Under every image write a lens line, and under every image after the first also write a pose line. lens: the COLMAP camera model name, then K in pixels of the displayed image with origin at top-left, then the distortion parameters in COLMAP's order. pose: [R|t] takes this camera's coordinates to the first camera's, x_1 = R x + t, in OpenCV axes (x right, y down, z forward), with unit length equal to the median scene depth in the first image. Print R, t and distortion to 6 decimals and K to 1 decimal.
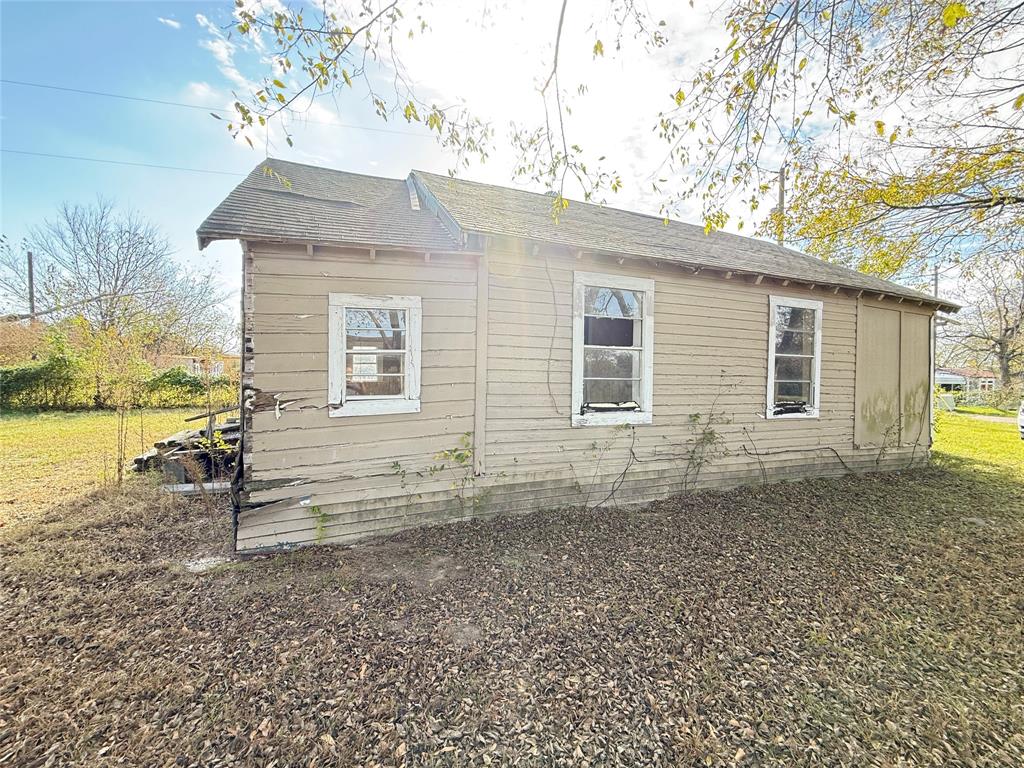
lens RADIAL K [[408.6, 0, 512.5], [0, 408.6, 382.2], [0, 0, 1]] dist [0.001423, 0.000276]
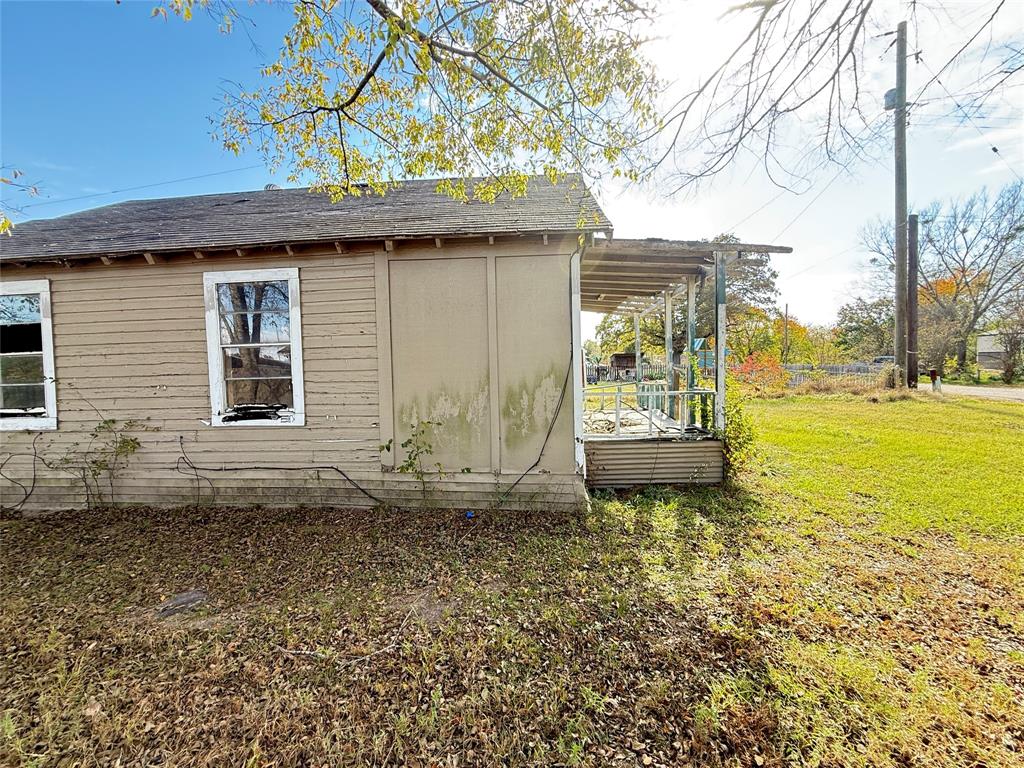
lens RADIAL K [[408.6, 0, 509.7], [0, 408.6, 383.8], [0, 0, 1]] dist [0.001423, 0.000276]
pose [[0.890082, -0.024350, -0.455149, 1.554096], [0.035071, 0.999270, 0.015124, 0.014262], [0.454448, -0.029424, 0.890287, 0.563025]]
